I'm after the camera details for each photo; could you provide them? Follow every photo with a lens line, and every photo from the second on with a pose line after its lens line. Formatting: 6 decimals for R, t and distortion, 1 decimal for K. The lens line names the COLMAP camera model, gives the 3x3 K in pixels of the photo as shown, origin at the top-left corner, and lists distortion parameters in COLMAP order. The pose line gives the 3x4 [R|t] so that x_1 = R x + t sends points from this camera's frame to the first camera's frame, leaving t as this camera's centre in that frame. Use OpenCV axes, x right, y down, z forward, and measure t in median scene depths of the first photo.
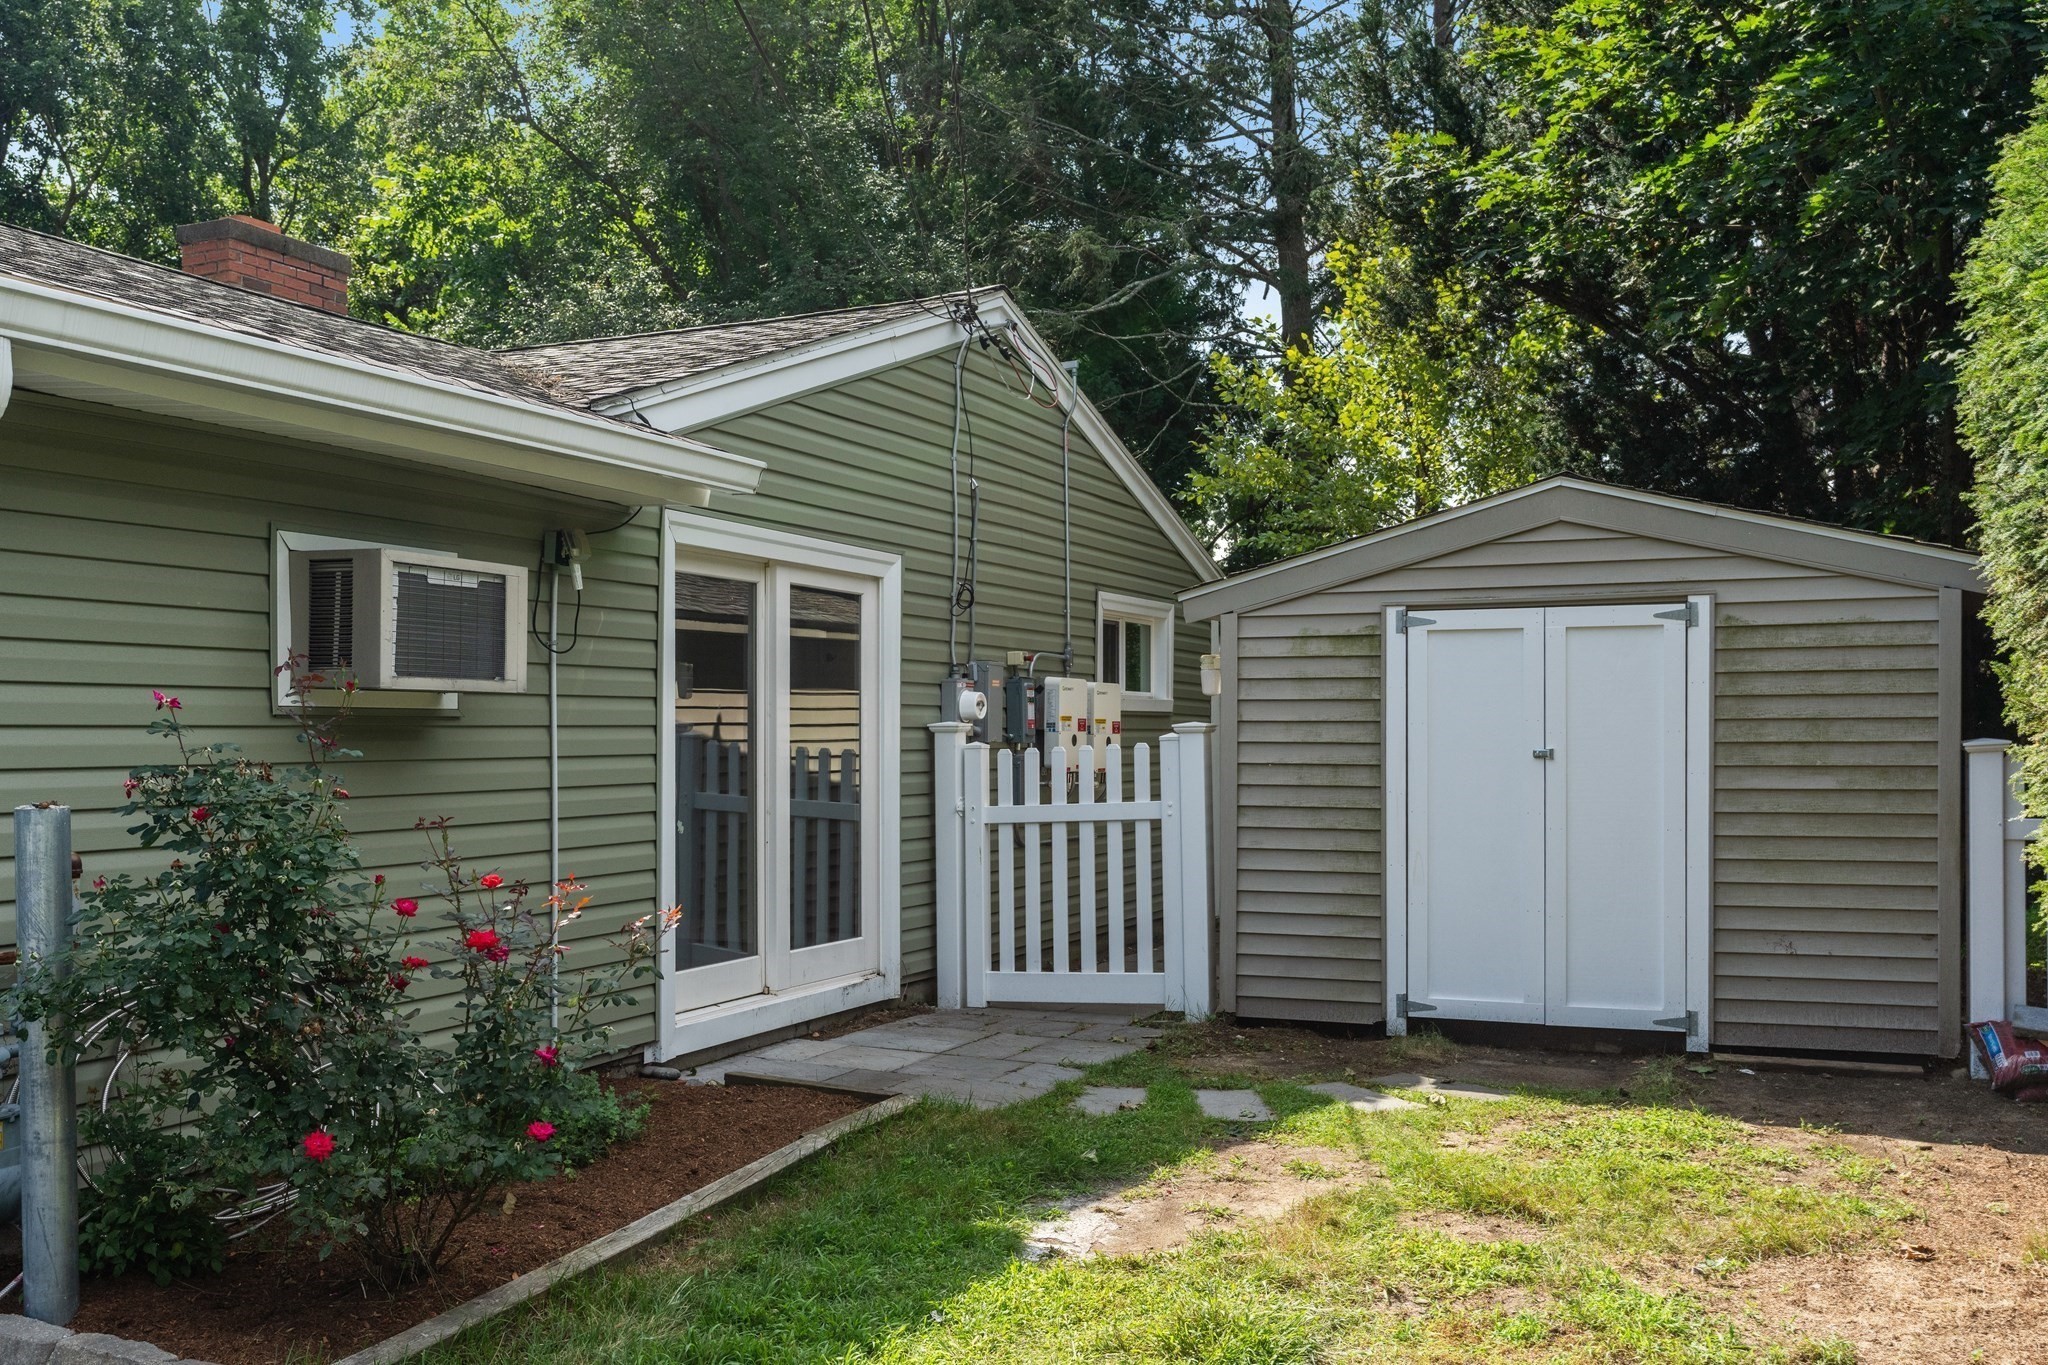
lens RADIAL K [[1812.8, 0, 1022.7], [0, 1812.8, 681.8], [0, 0, 1]] dist [-0.008059, 0.002330]
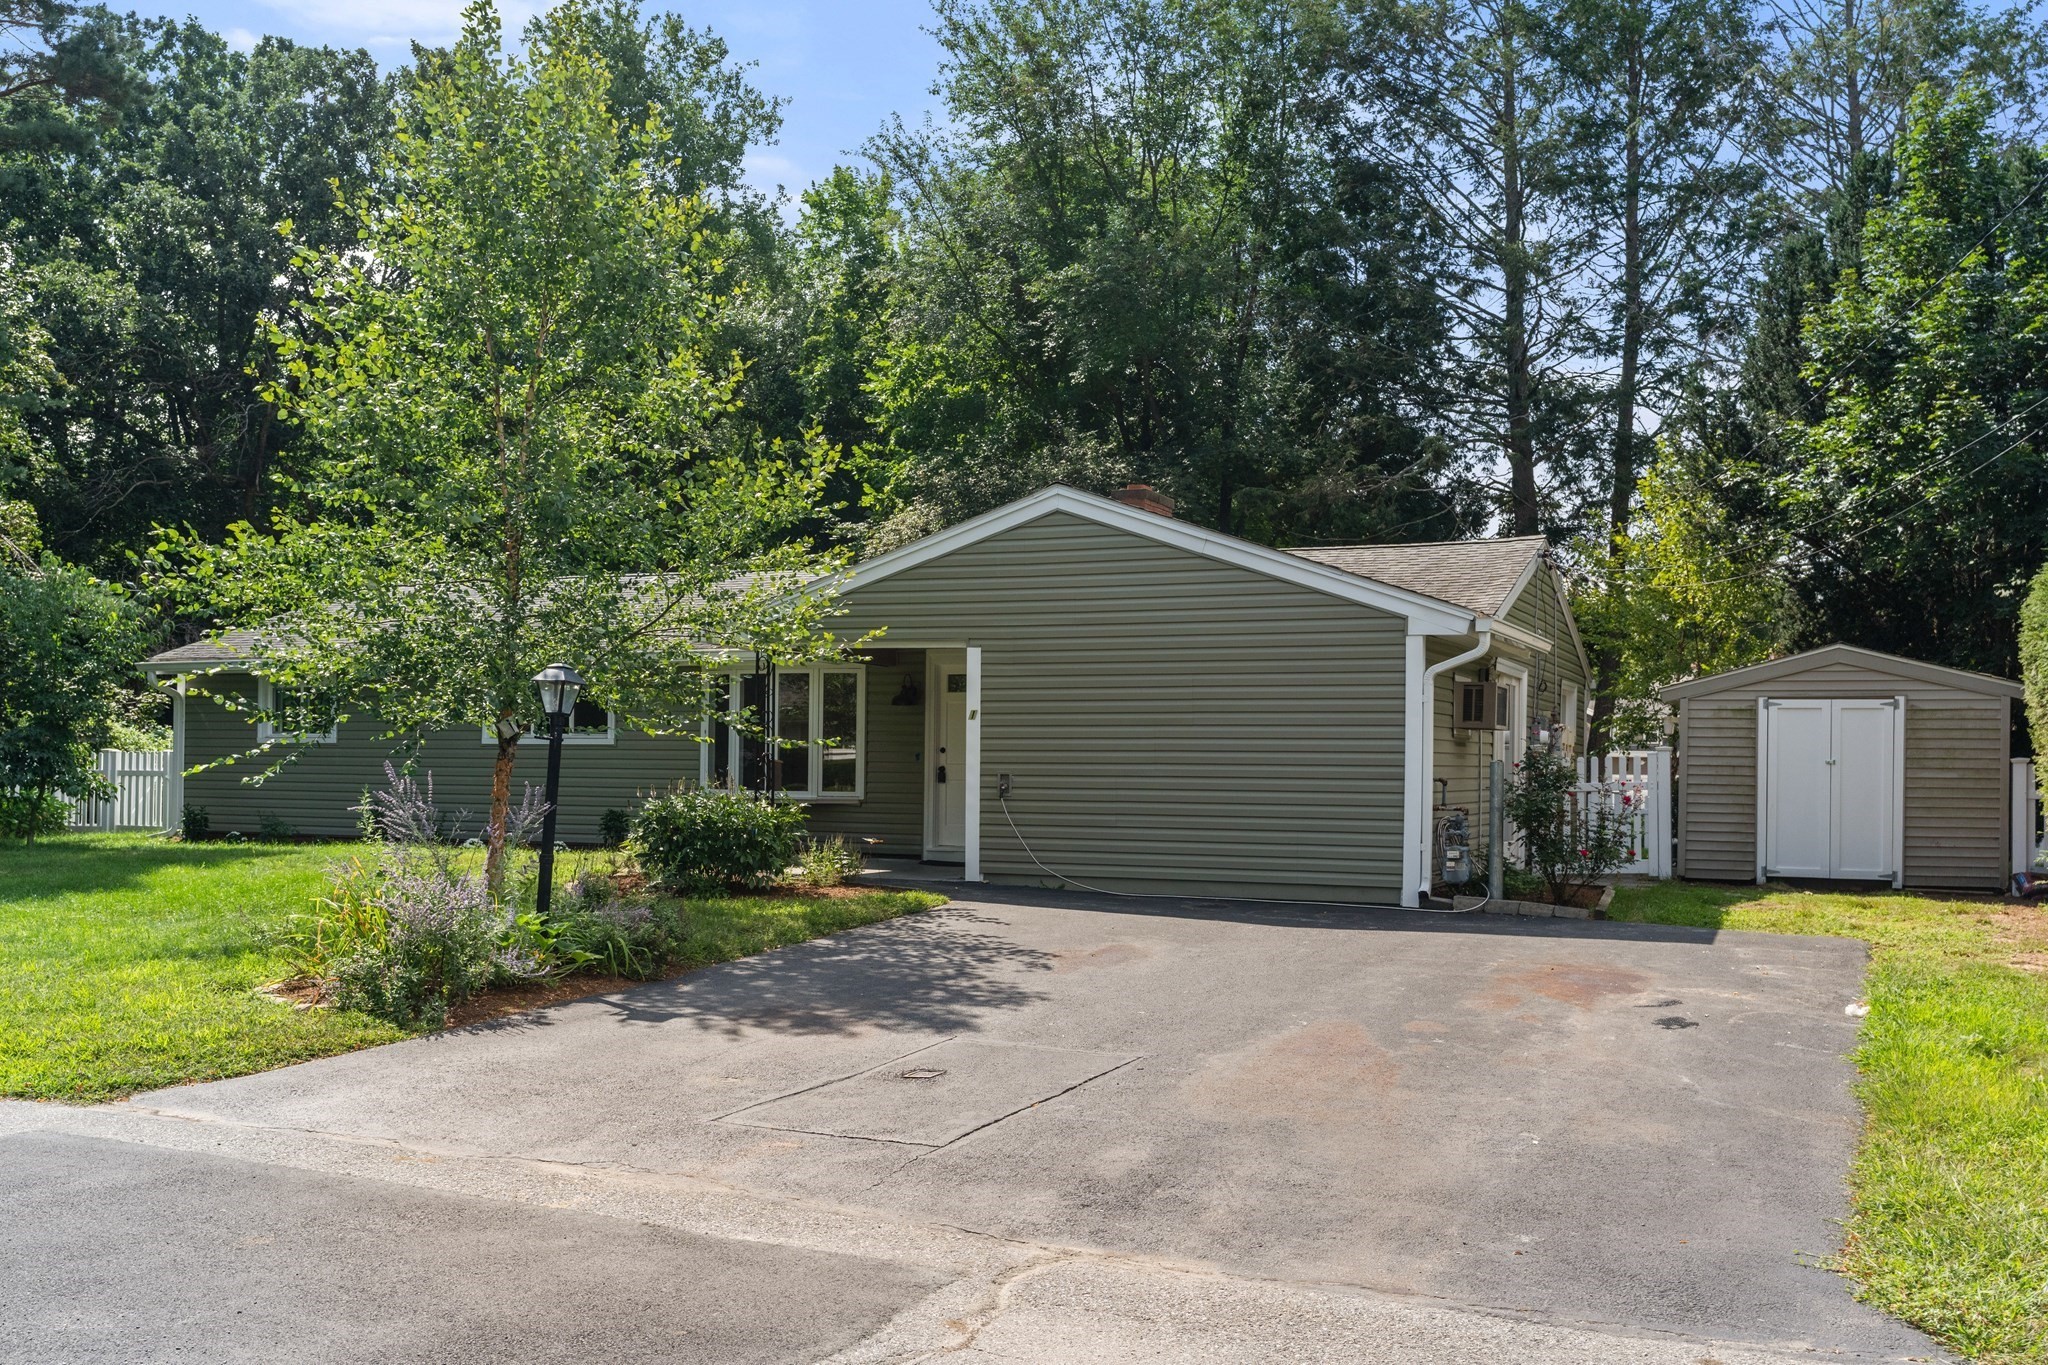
lens RADIAL K [[1838.3, 0, 1026.6], [0, 1838.3, 688.1], [0, 0, 1]] dist [-0.006308, -0.003976]
pose [[0.999827, 0.016701, 0.008223, -0.753831], [-0.016582, 0.999759, -0.014368, -0.004026], [-0.008461, 0.014229, 0.999863, -1.330557]]
